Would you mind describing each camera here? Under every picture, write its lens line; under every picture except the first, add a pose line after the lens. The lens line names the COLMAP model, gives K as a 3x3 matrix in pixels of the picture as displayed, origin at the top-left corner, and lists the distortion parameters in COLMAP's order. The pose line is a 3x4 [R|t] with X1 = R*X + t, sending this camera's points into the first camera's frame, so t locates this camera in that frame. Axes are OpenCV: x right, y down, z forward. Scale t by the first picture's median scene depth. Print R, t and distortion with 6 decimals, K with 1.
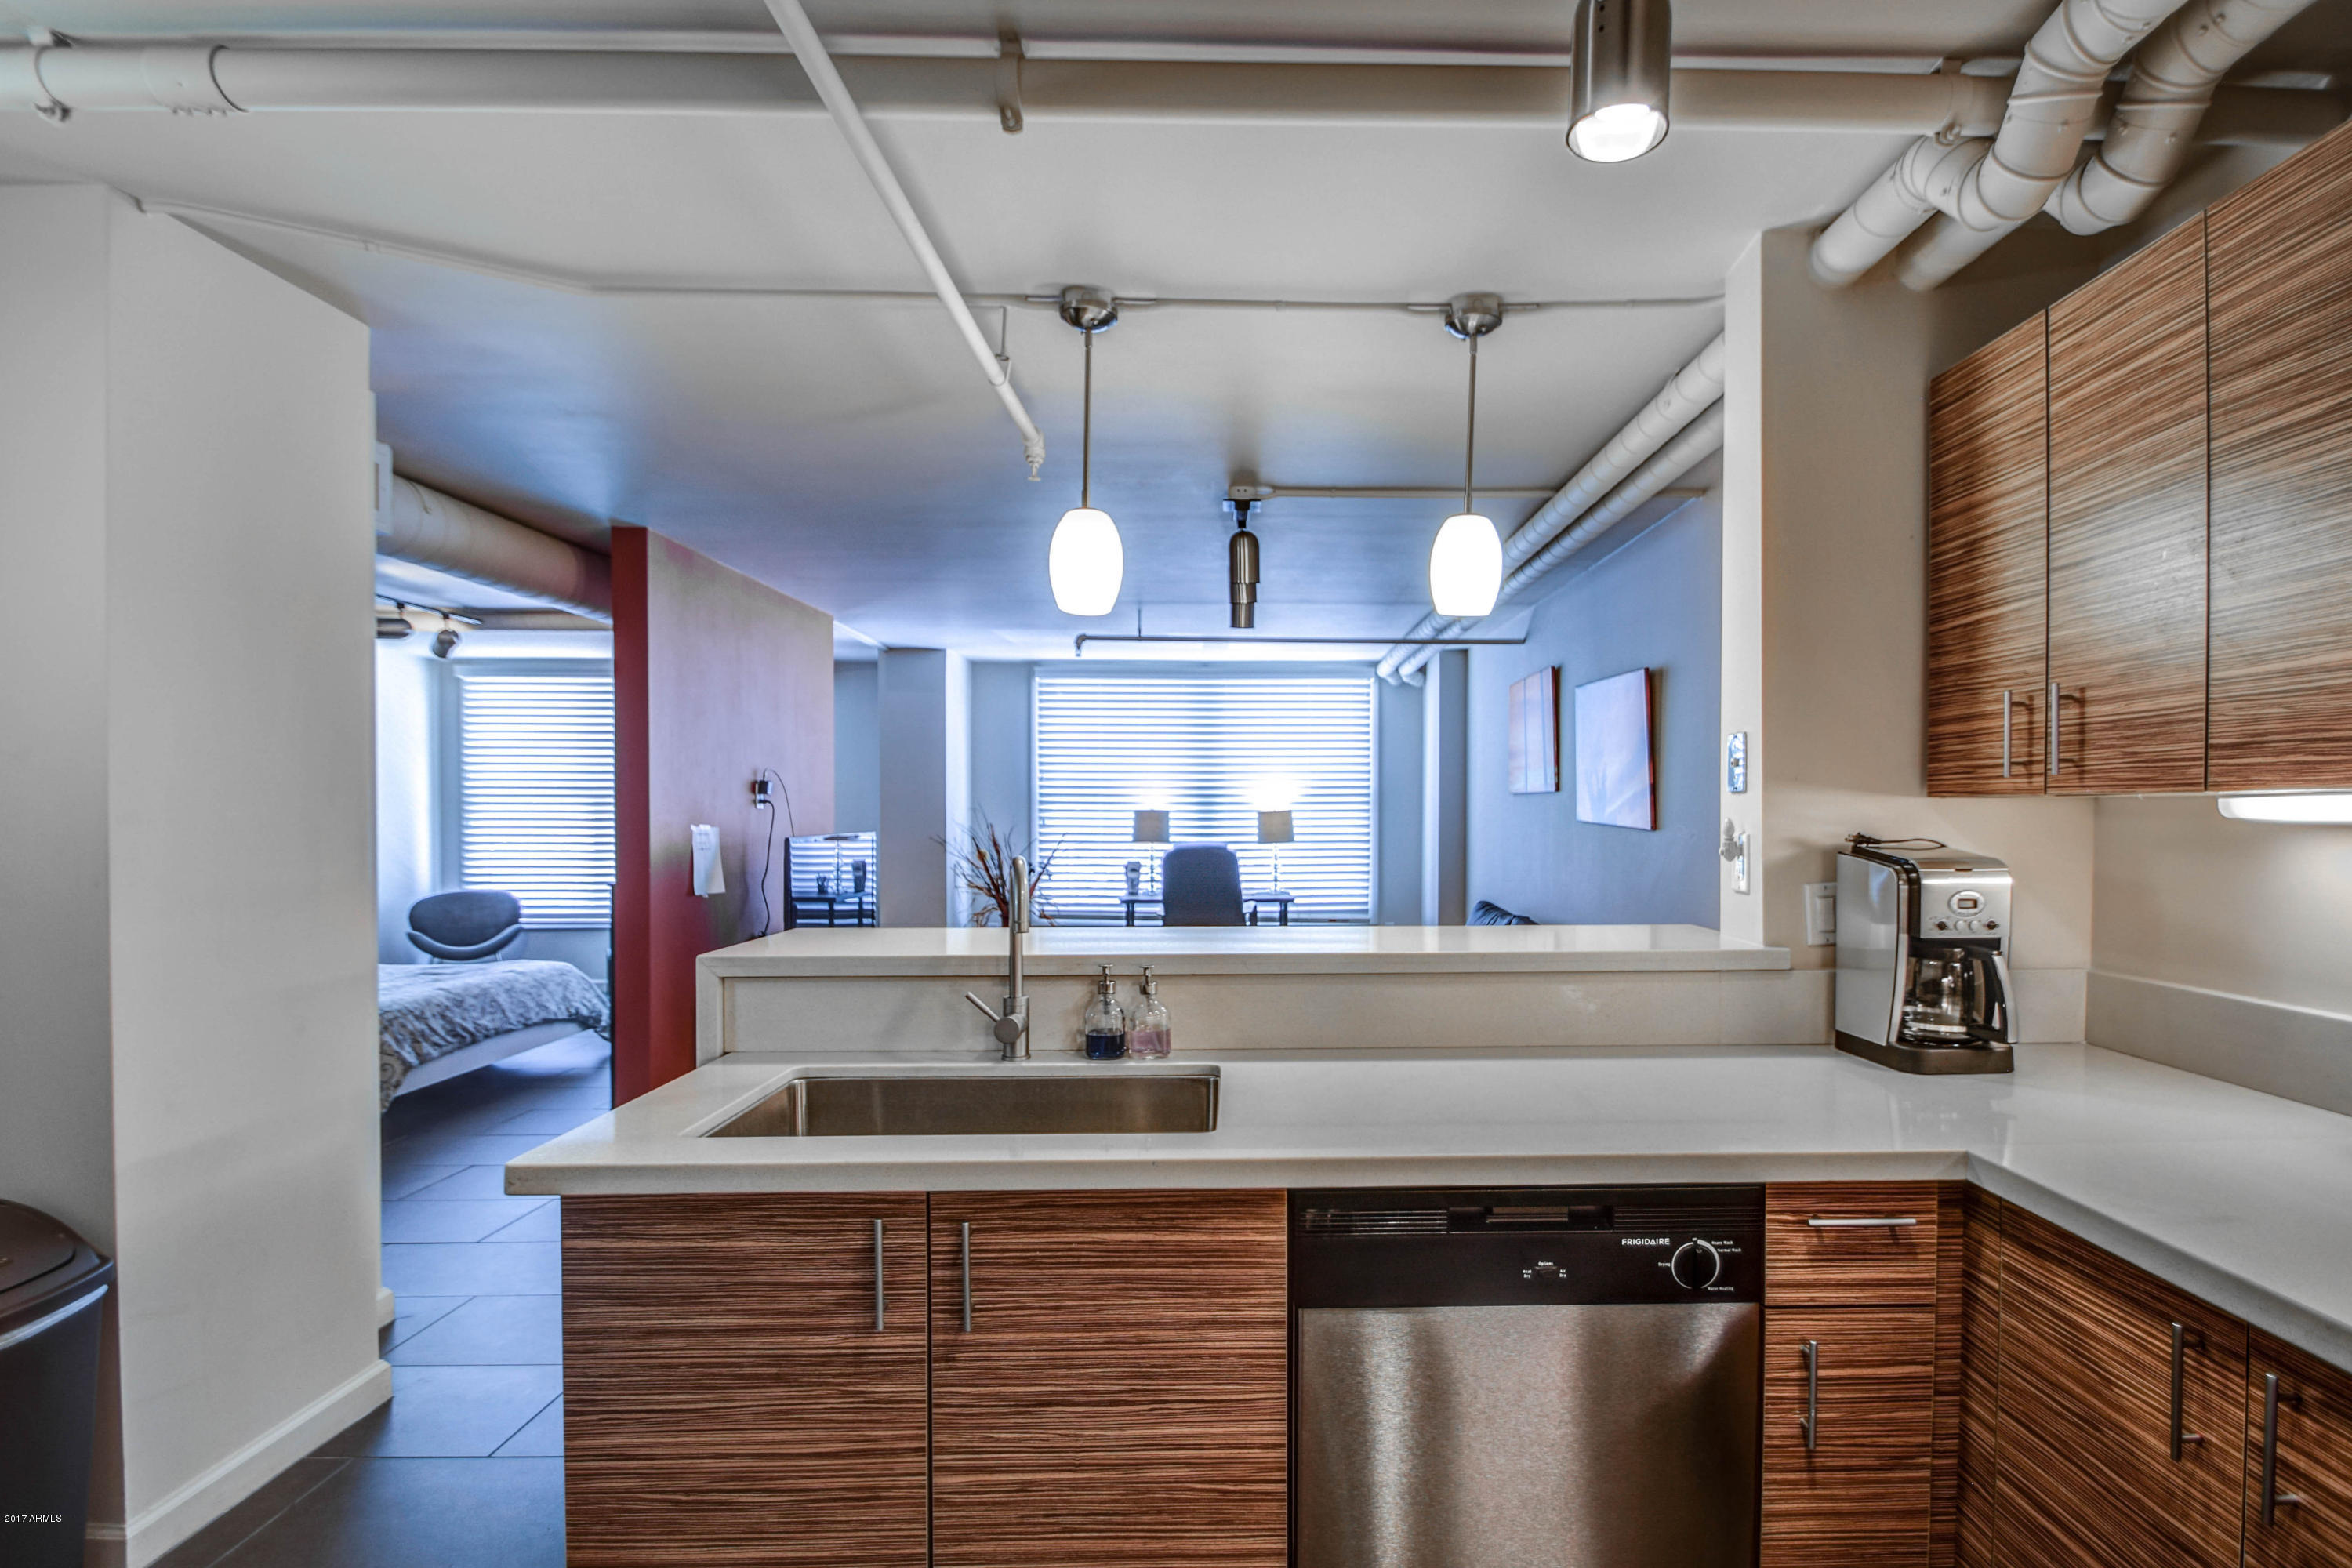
lens RADIAL K [[1140.8, 0, 1276.3], [0, 1140.8, 827.3], [0, 0, 1]] dist [0.020130, -0.023903]
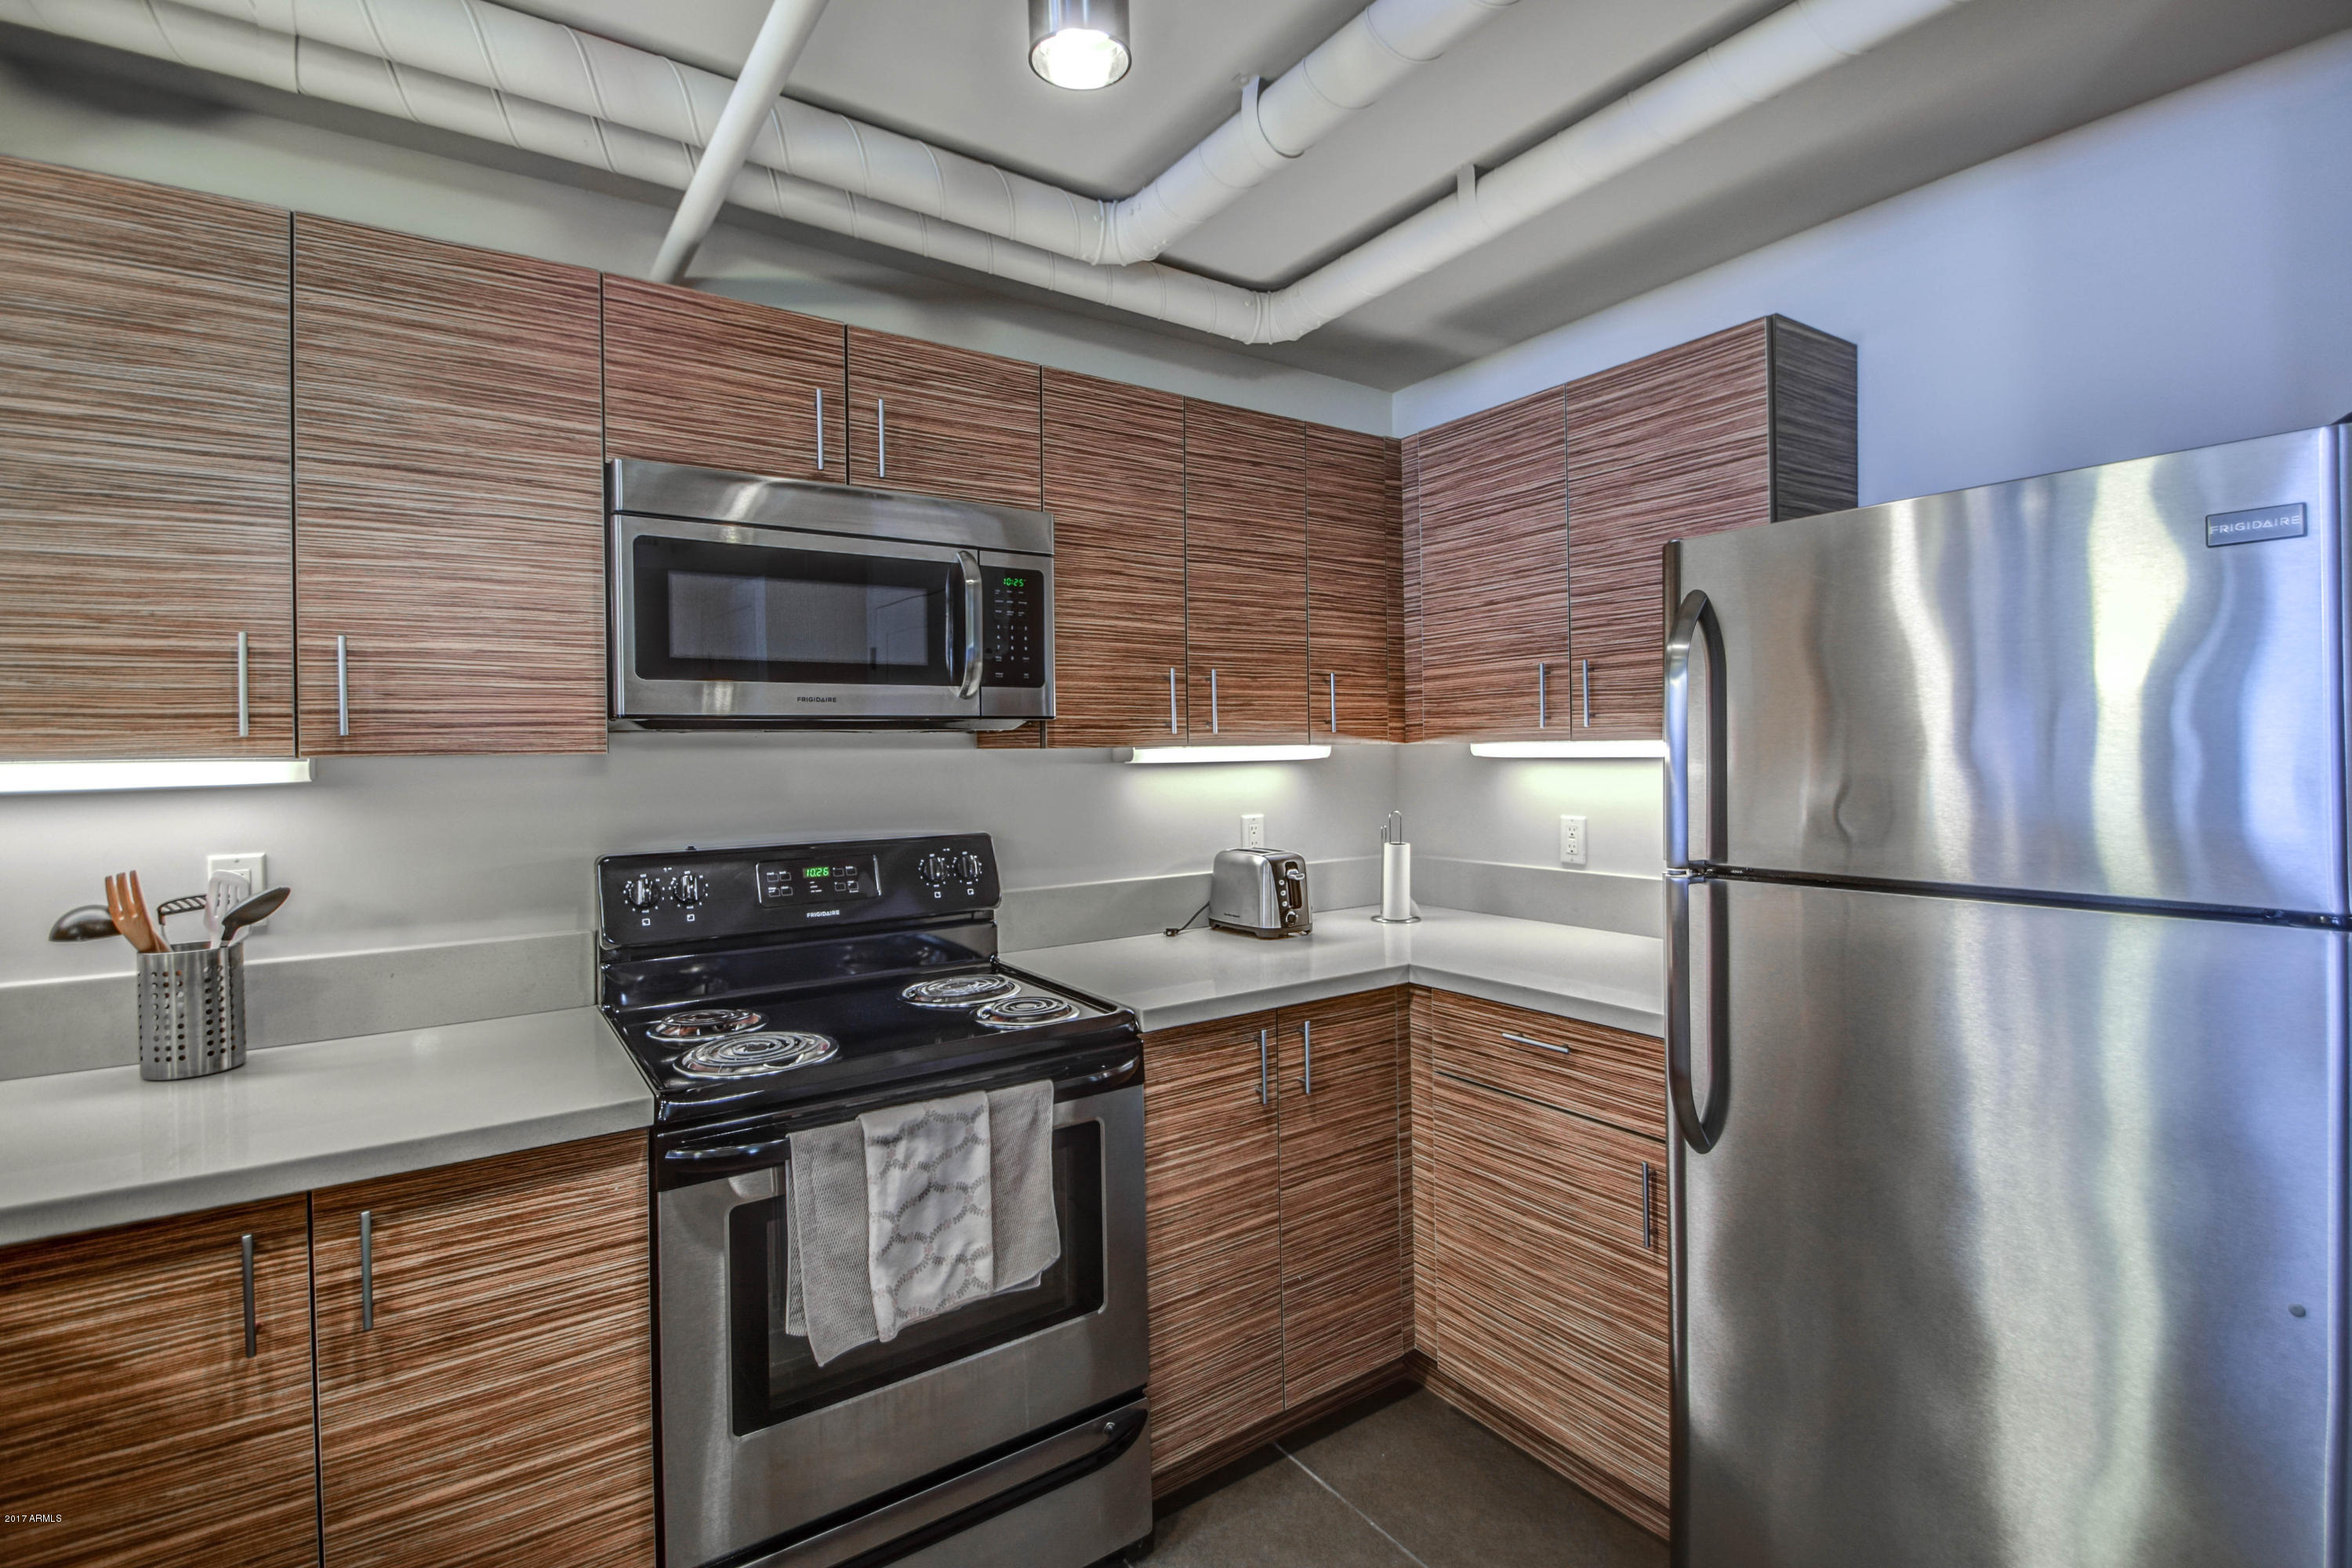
lens RADIAL K [[1081.0, 0, 1179.0], [0, 1081.0, 751.2], [0, 0, 1]] dist [0.016169, -0.018342]
pose [[-0.533100, 0.009984, 0.845993, -0.325956], [0.031186, 0.999483, 0.007856, -0.011228], [-0.845477, 0.030572, -0.533135, 0.420480]]
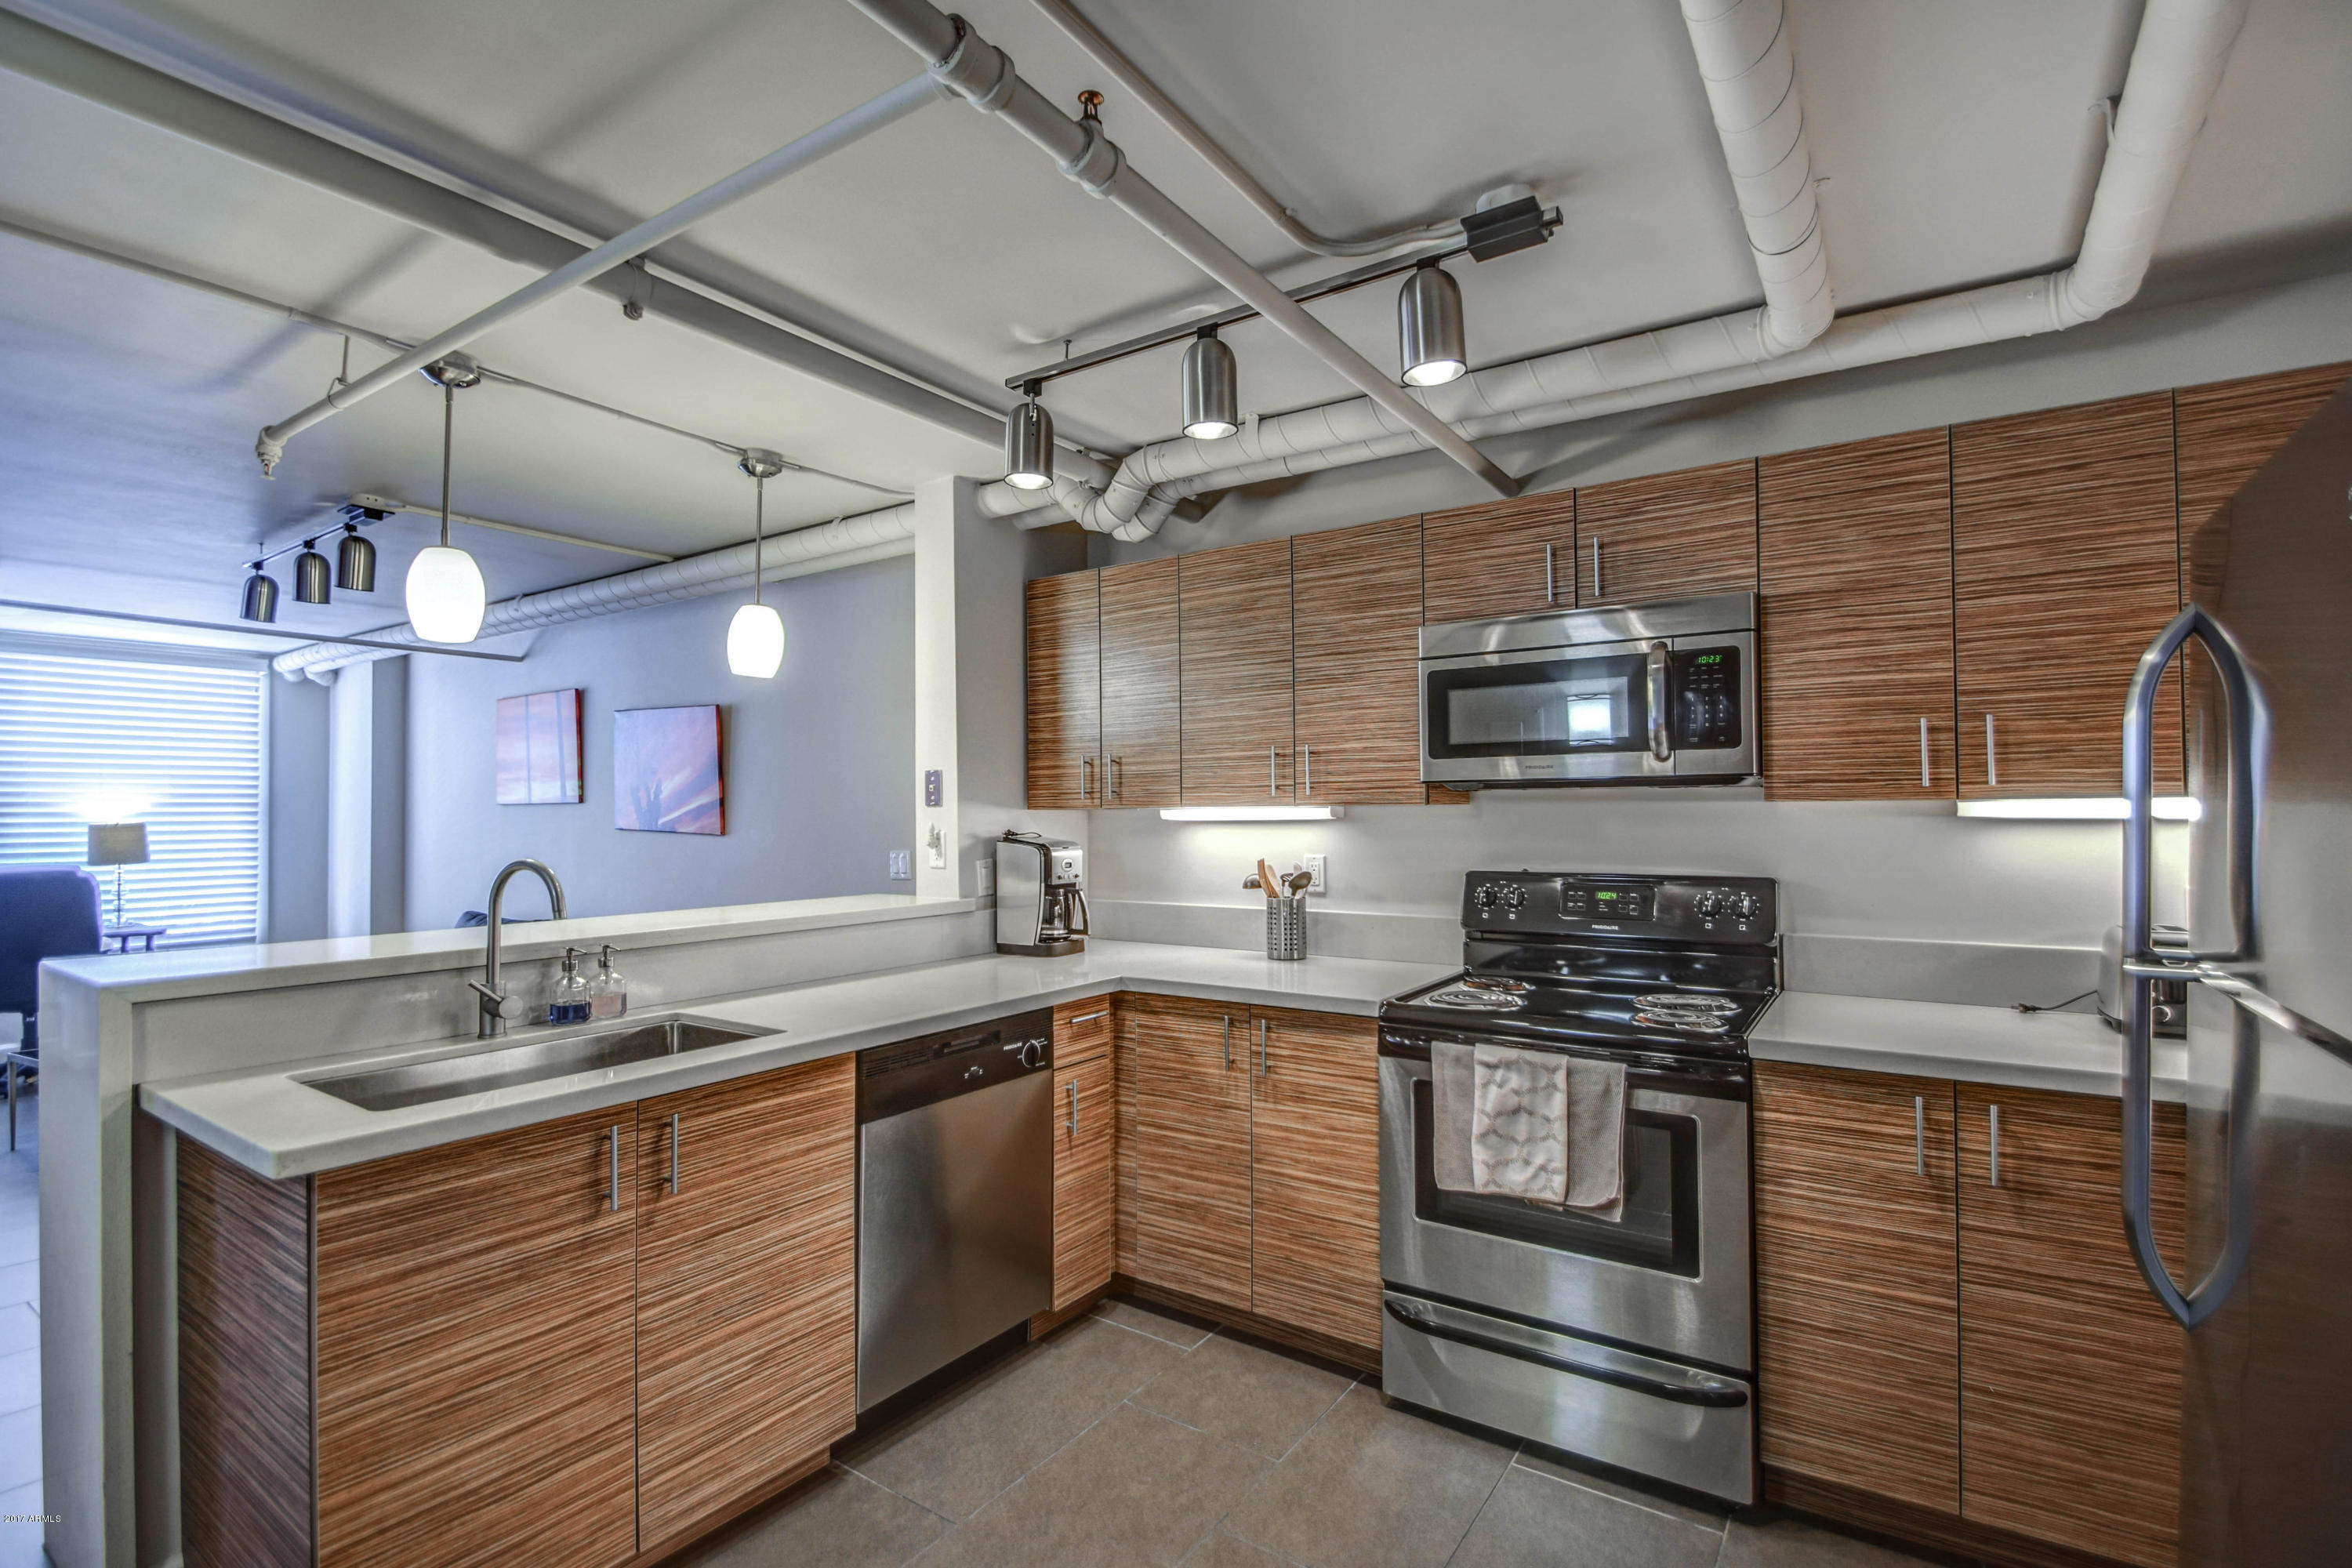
lens RADIAL K [[1081.0, 0, 1173.3], [0, 1081.0, 794.4], [0, 0, 1]] dist [0.014697, -0.019310]
pose [[0.594048, 0.011142, 0.804353, -0.671598], [0.019459, 0.999412, -0.028215, 0.002773], [-0.804194, 0.032413, 0.593482, -0.196910]]
